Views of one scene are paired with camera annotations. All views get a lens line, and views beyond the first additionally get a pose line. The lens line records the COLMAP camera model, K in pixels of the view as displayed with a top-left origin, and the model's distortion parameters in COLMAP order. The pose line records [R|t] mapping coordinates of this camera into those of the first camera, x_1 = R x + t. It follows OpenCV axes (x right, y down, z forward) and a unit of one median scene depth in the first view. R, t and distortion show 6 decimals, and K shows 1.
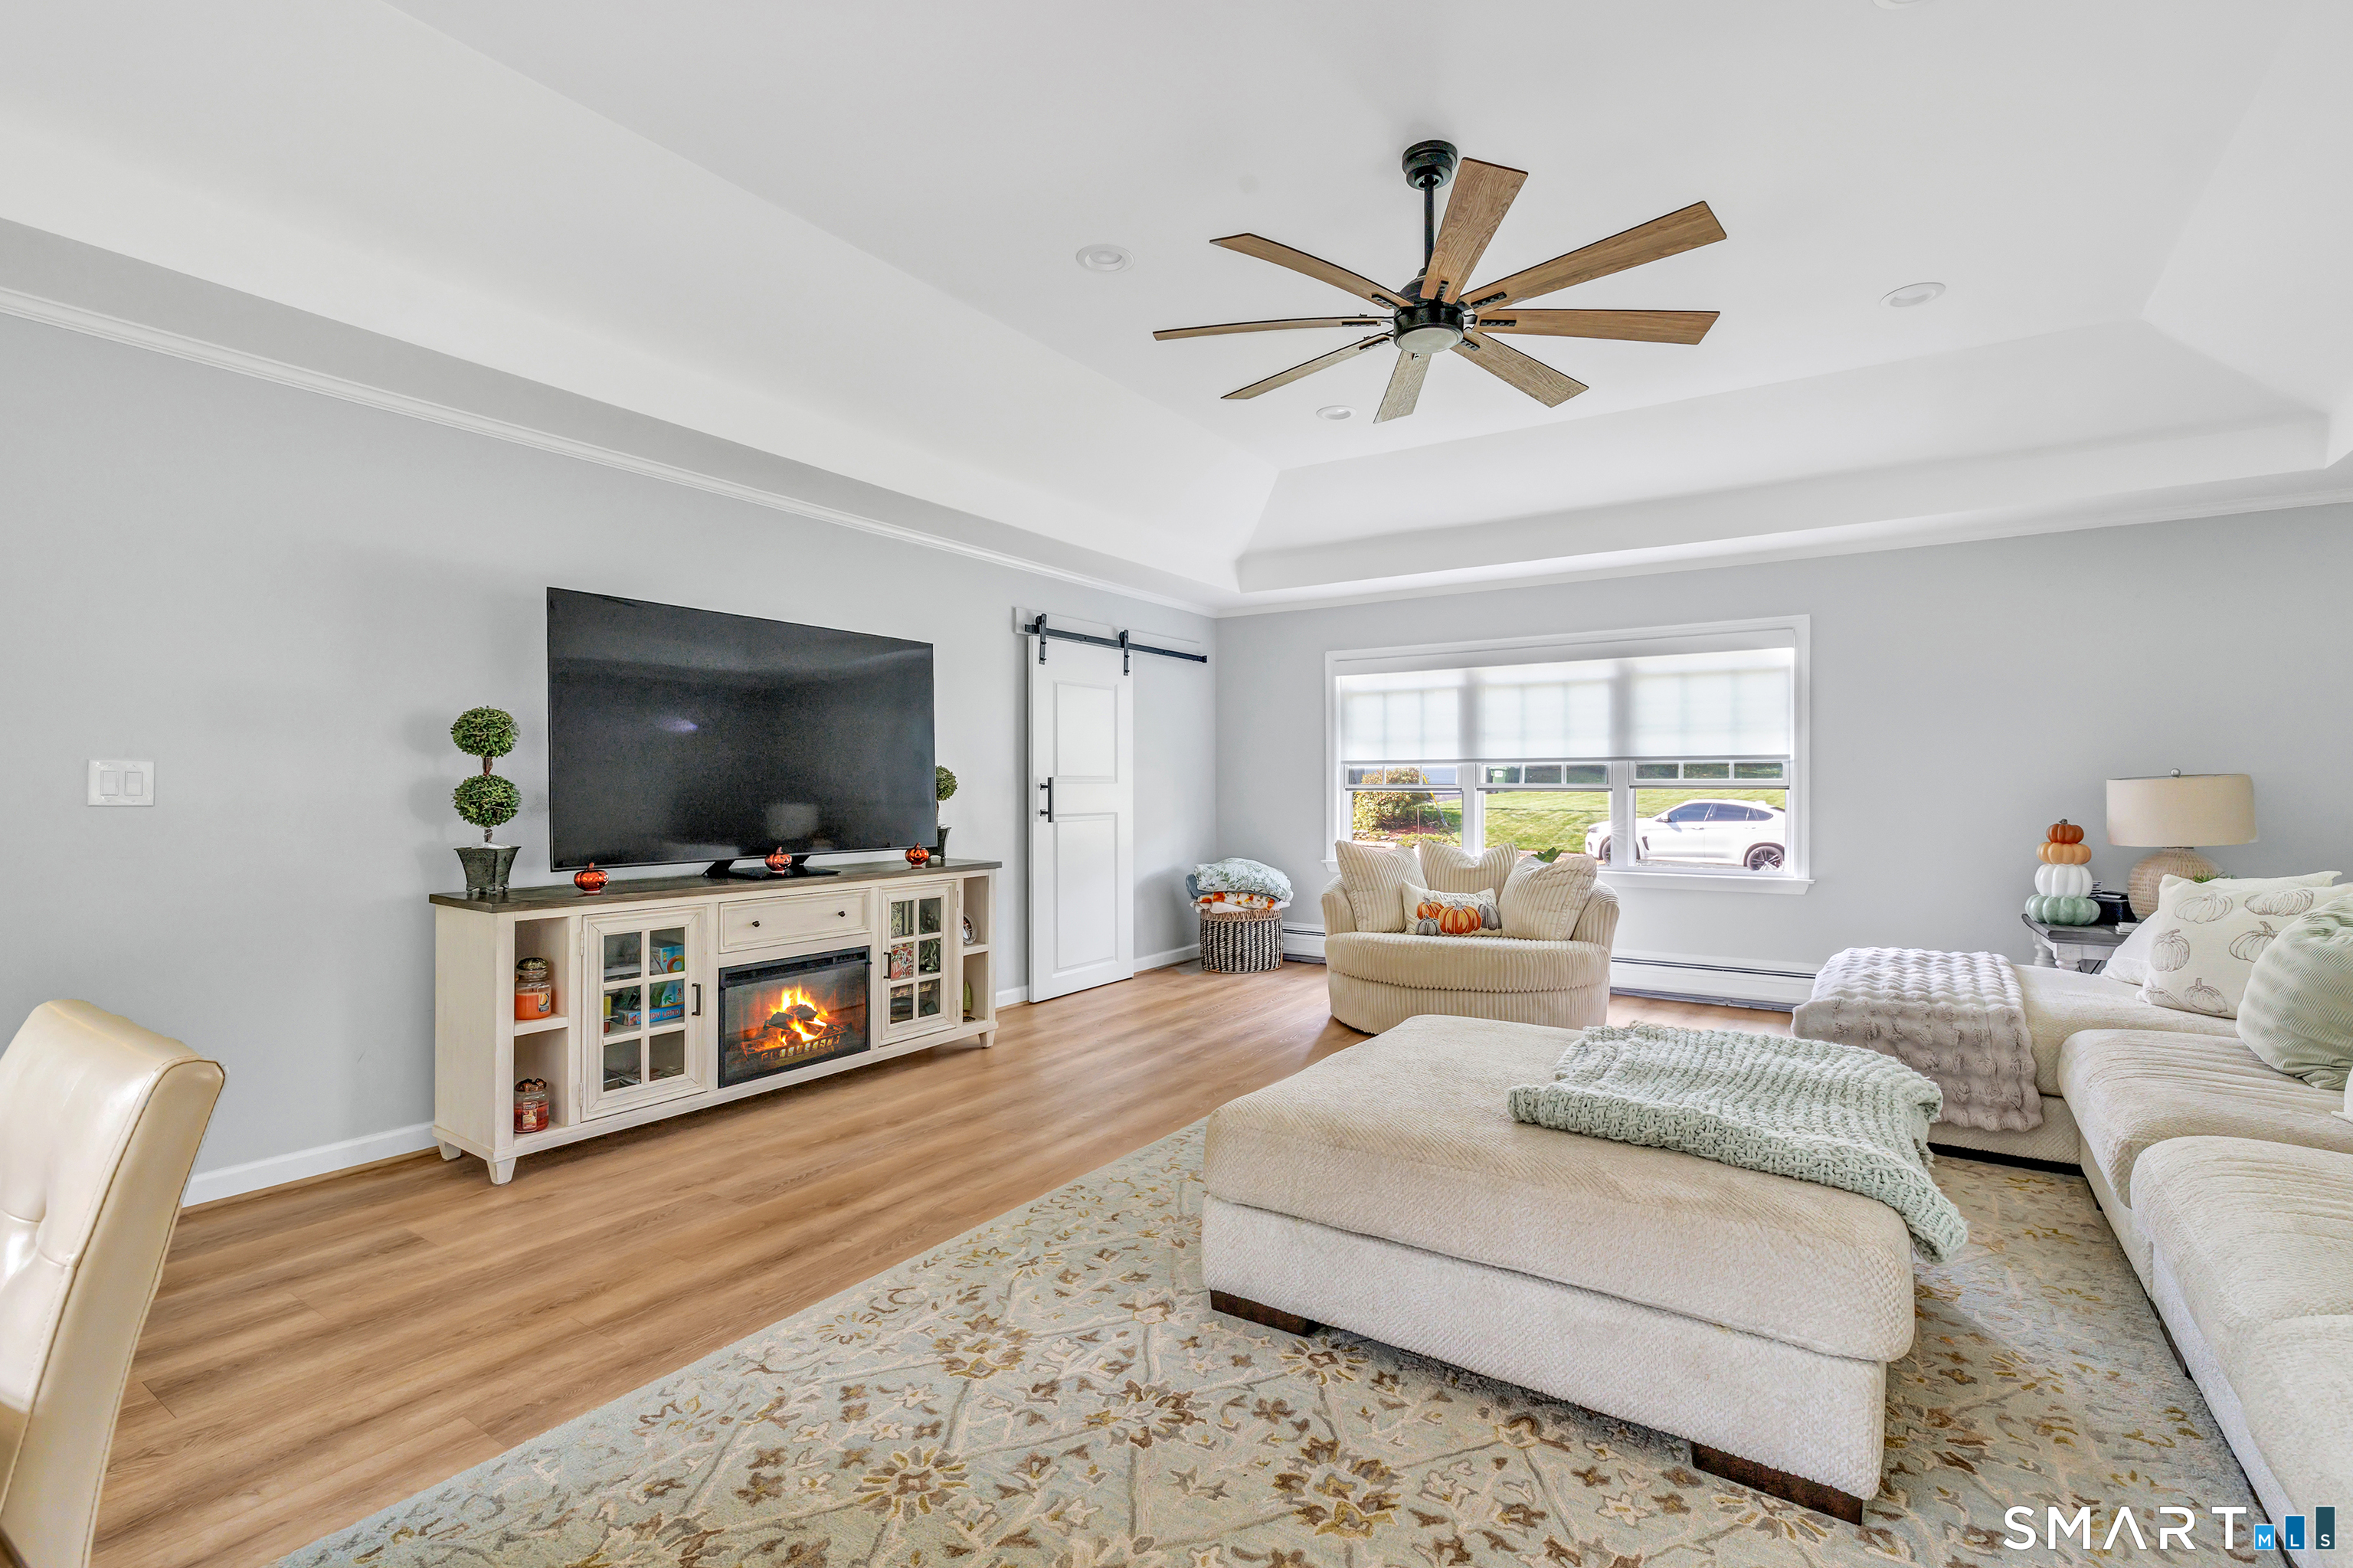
lens RADIAL K [[1083.3, 0, 1123.4], [0, 1083.3, 783.5], [0, 0, 1]] dist [0.000800, 0.000905]
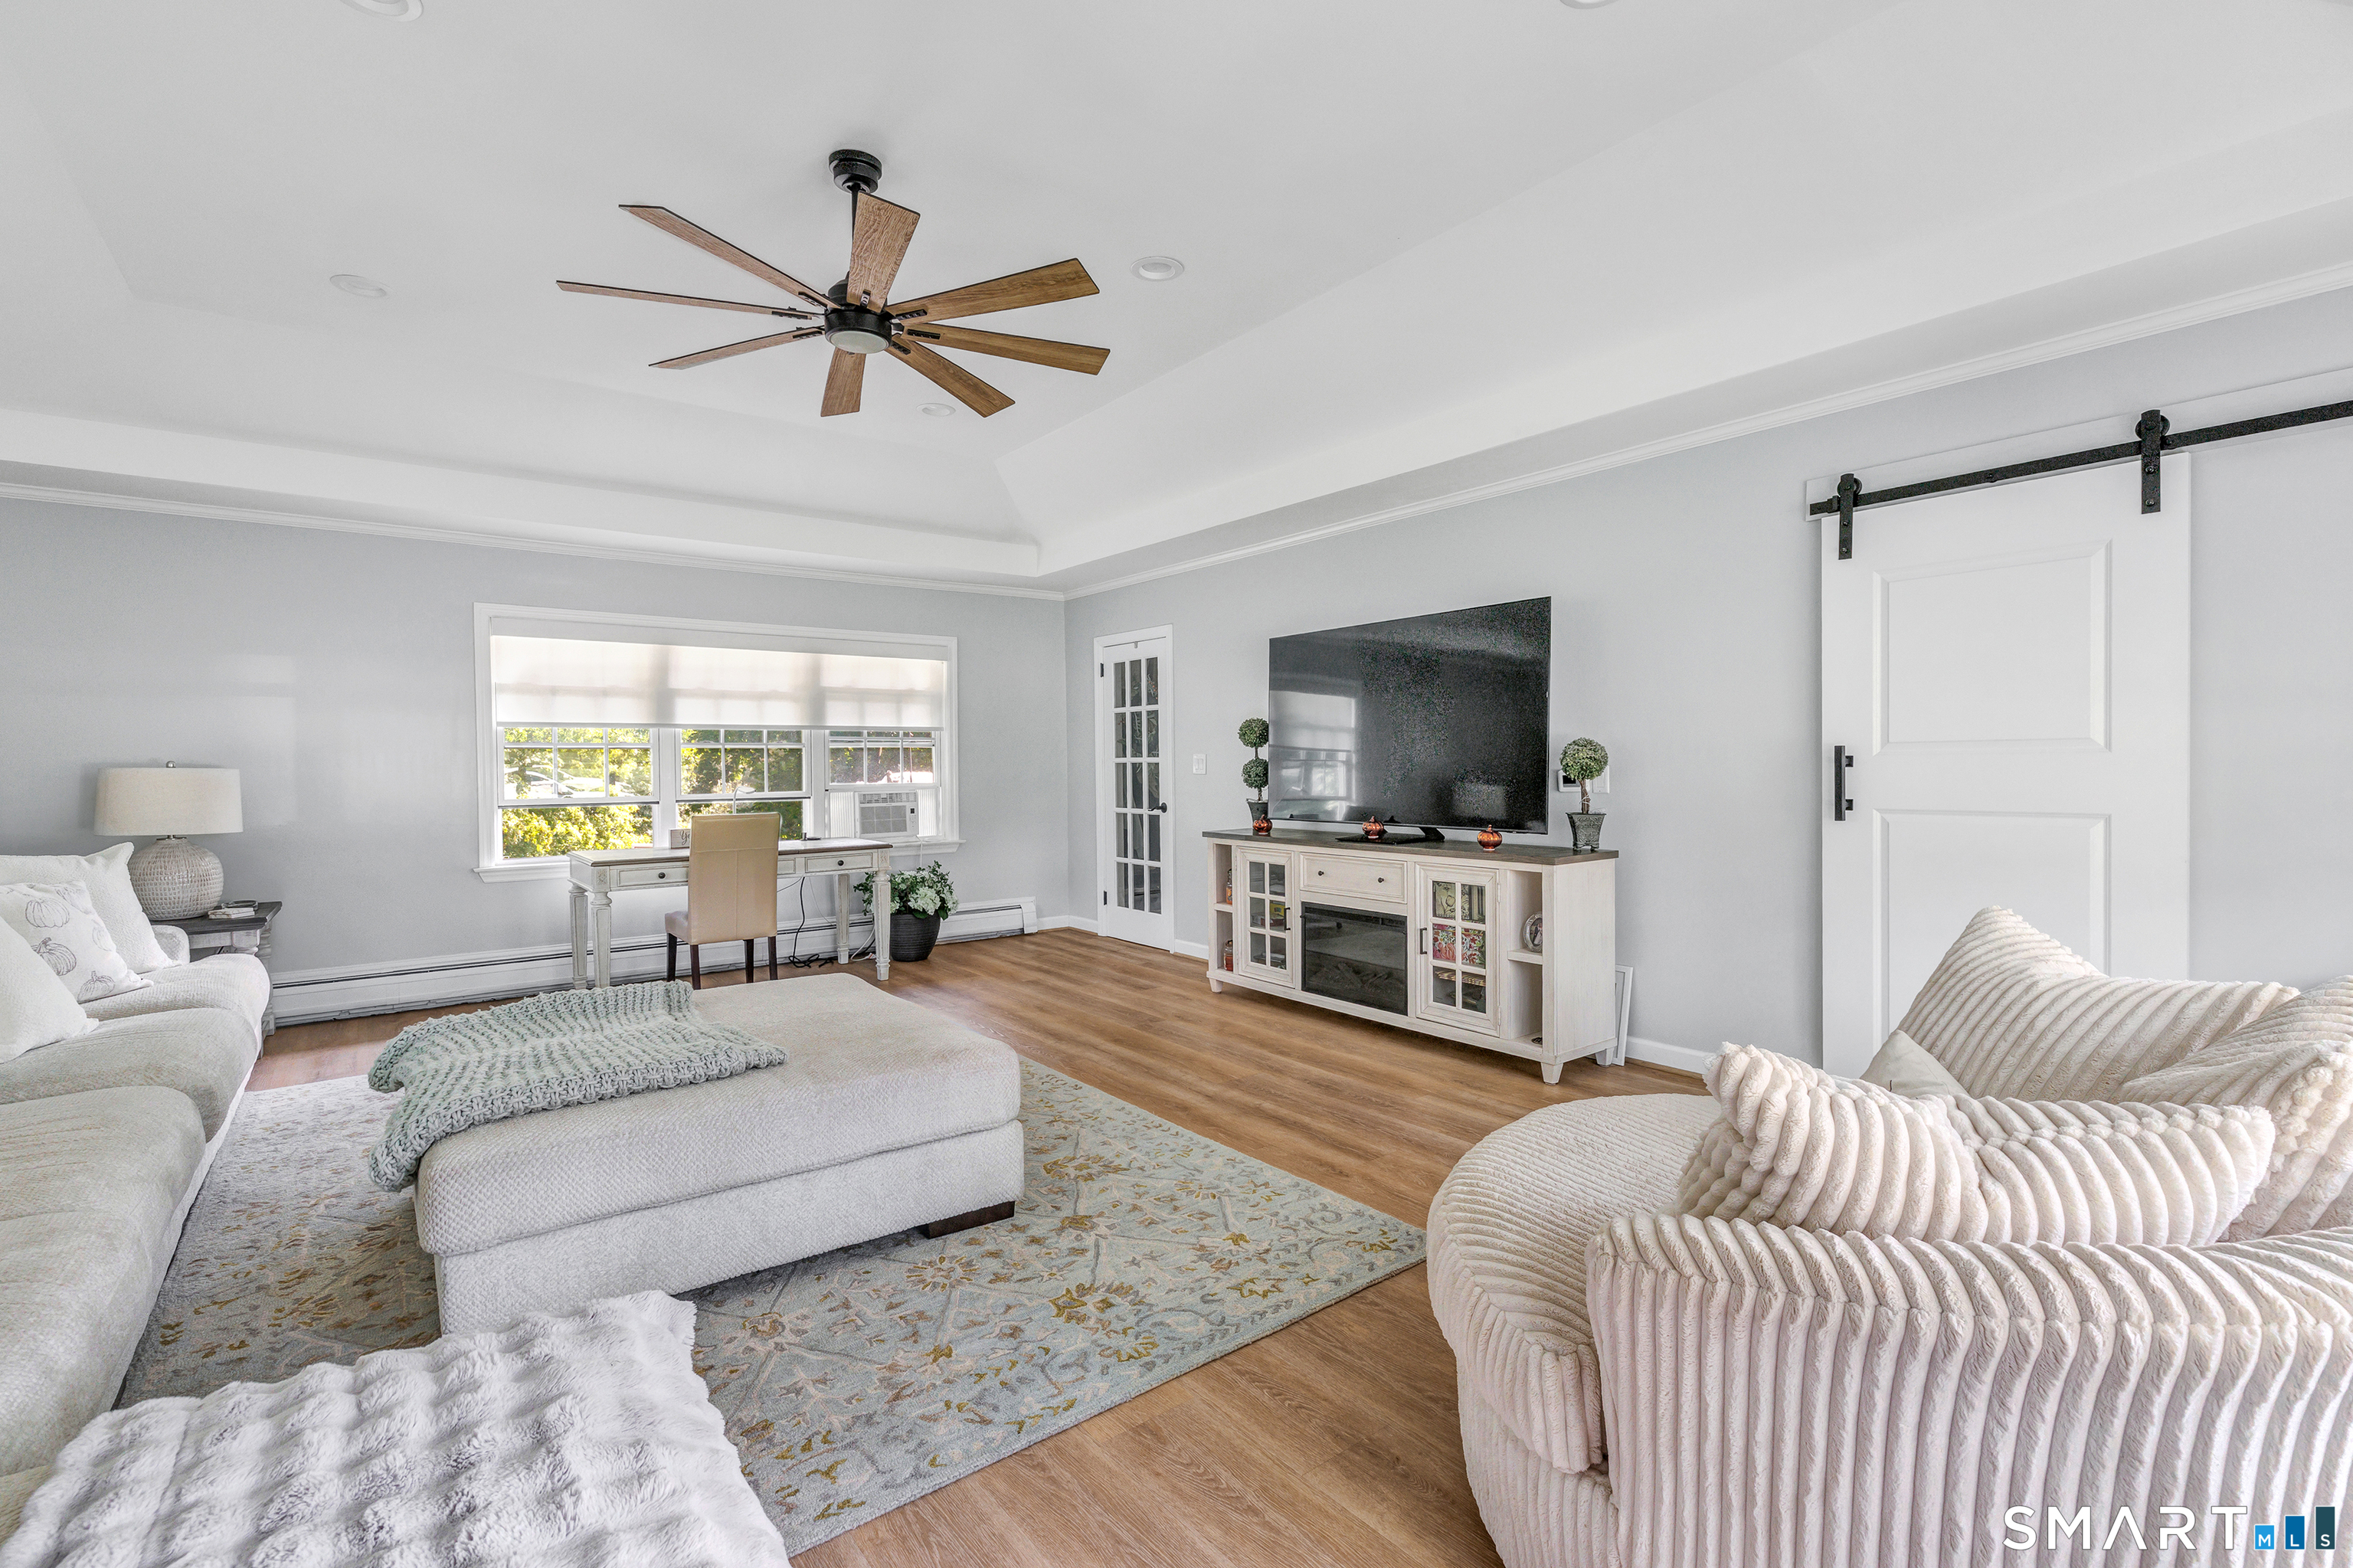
lens RADIAL K [[1038.4, 0, 1176.5], [0, 1038.4, 784.0], [0, 0, 1]] dist [0.000978, 0.000104]
pose [[-0.294297, 0.019149, -0.955522, 1.145660], [0.011467, 0.999798, 0.016504, 0.003603], [0.955645, -0.006100, -0.294457, 1.576956]]
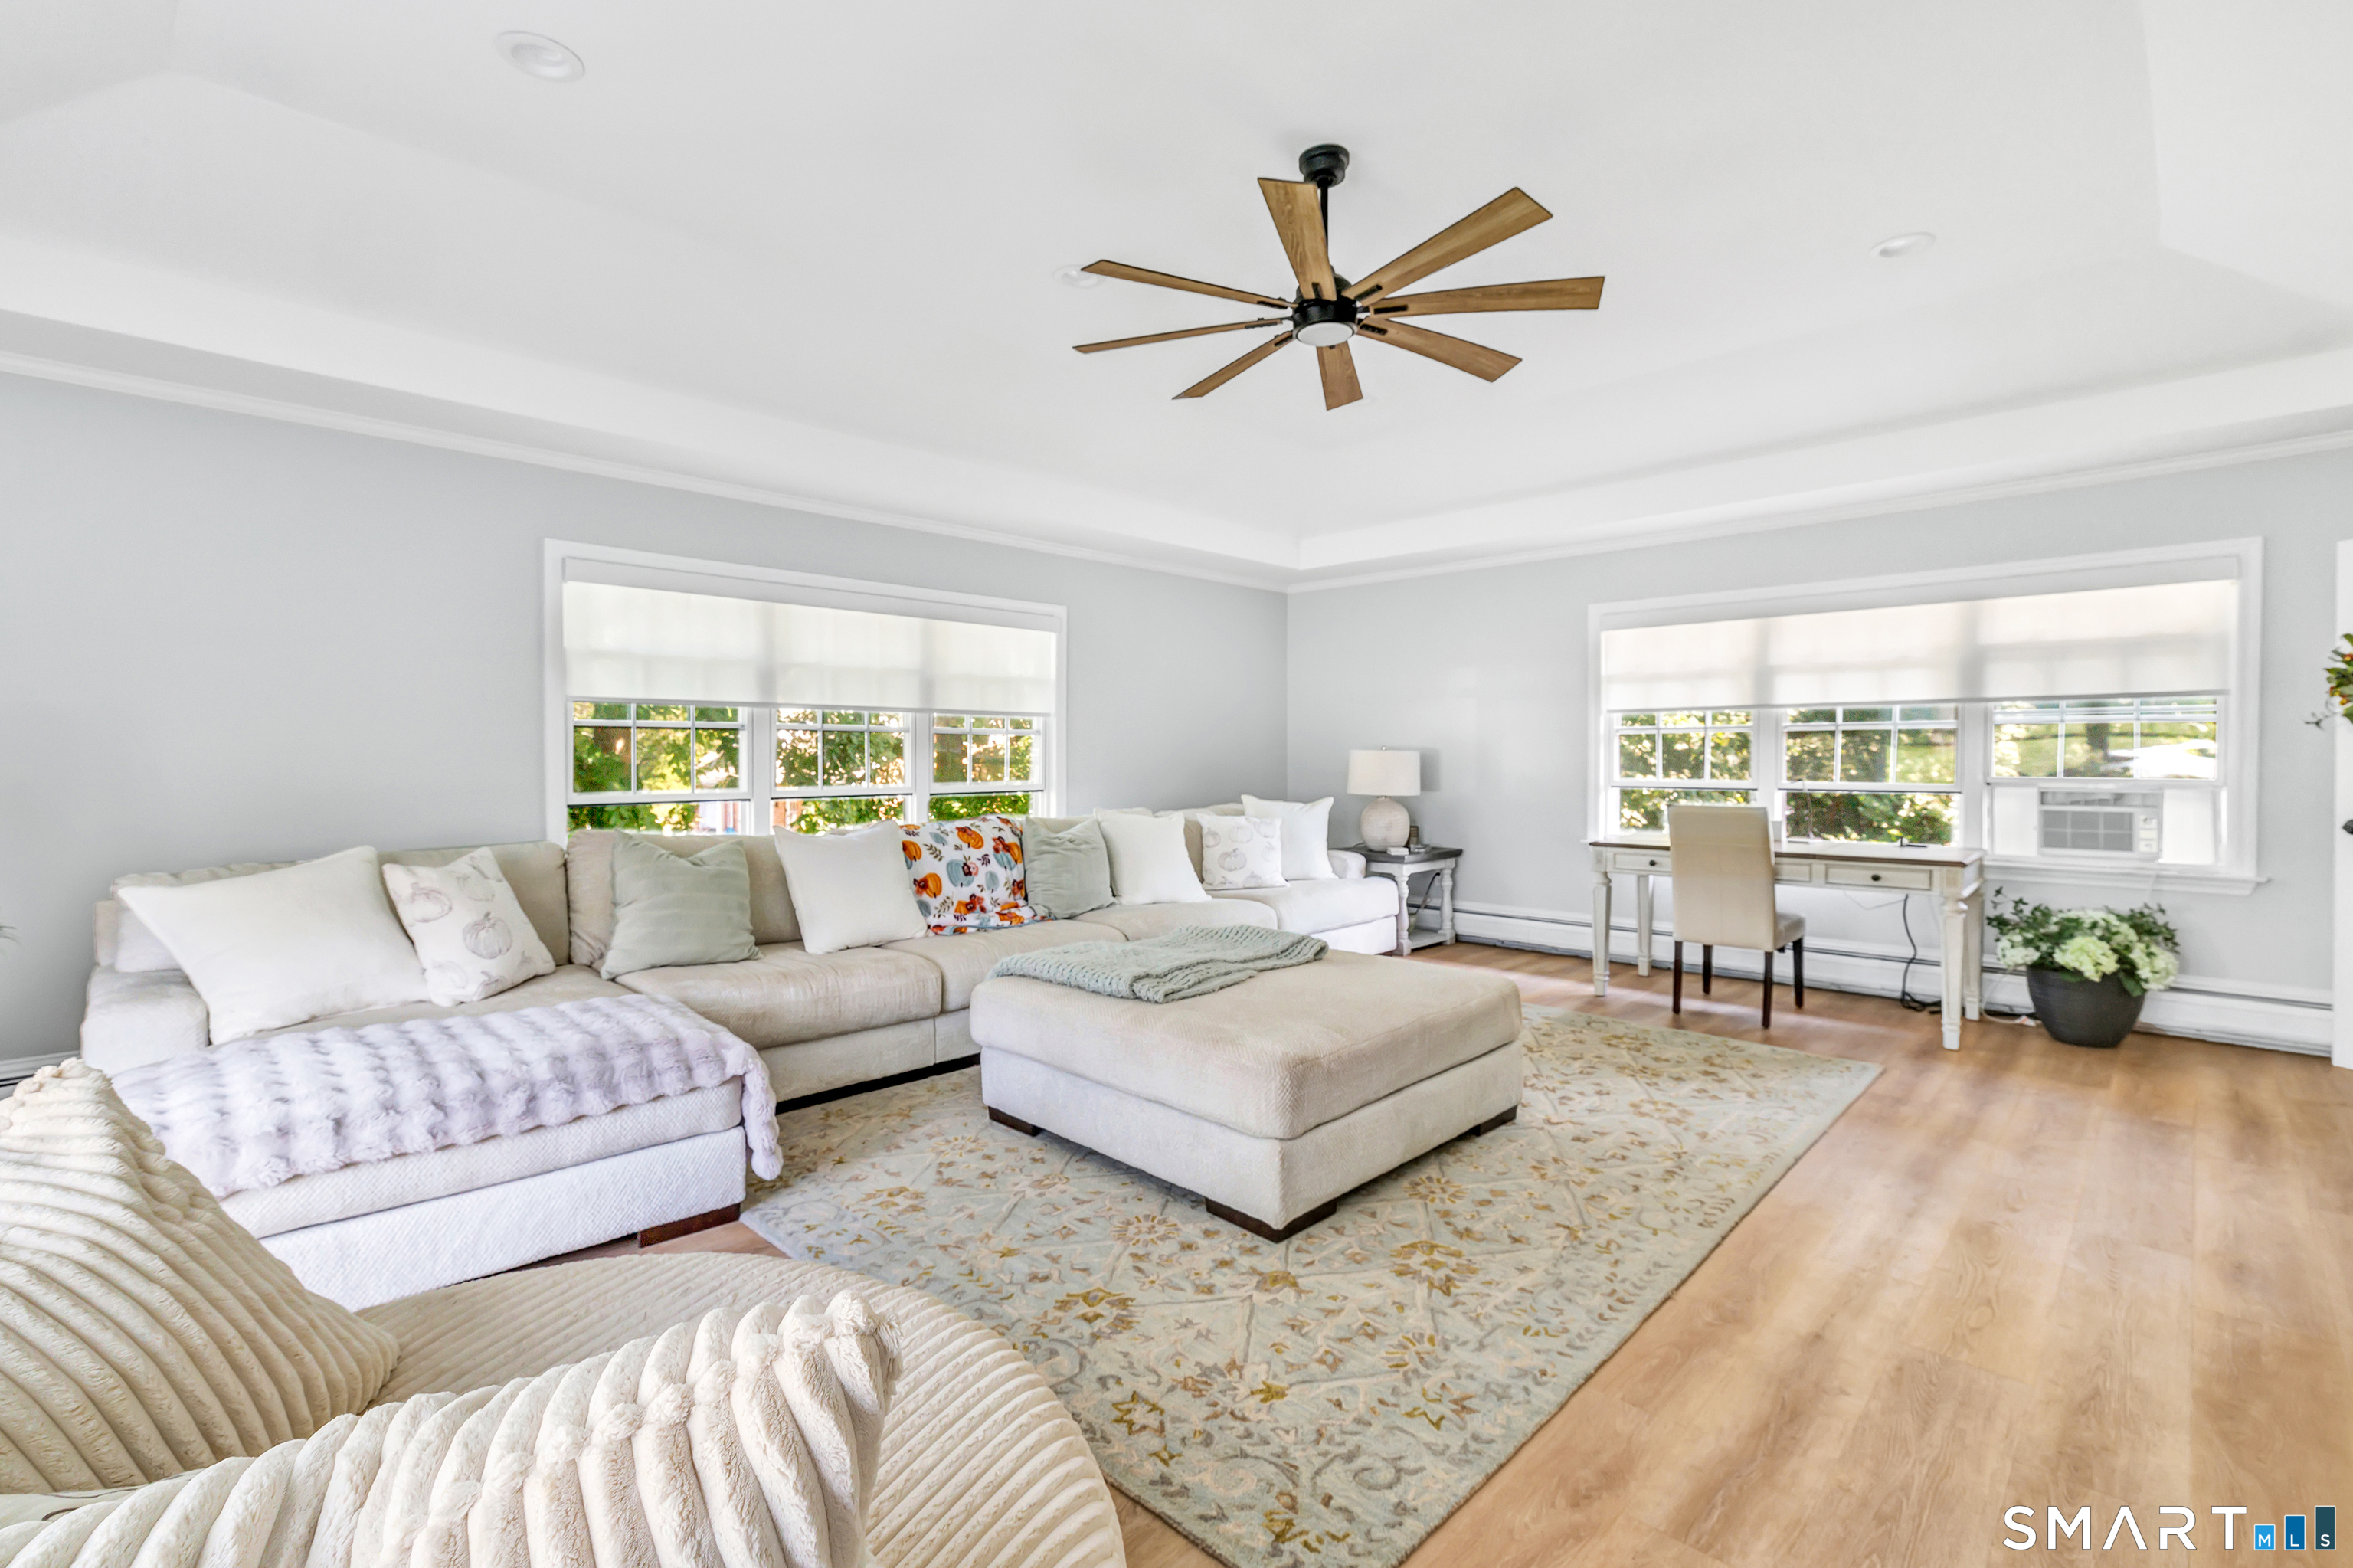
lens RADIAL K [[1023.7, 0, 1176.5], [0, 1023.7, 784.0], [0, 0, 1]] dist [-0.000883, -0.000047]
pose [[-0.990399, -0.004048, 0.138178, 0.286108], [-0.000015, 0.999574, 0.029171, -0.002738], [-0.138237, 0.028889, -0.989978, 1.998890]]
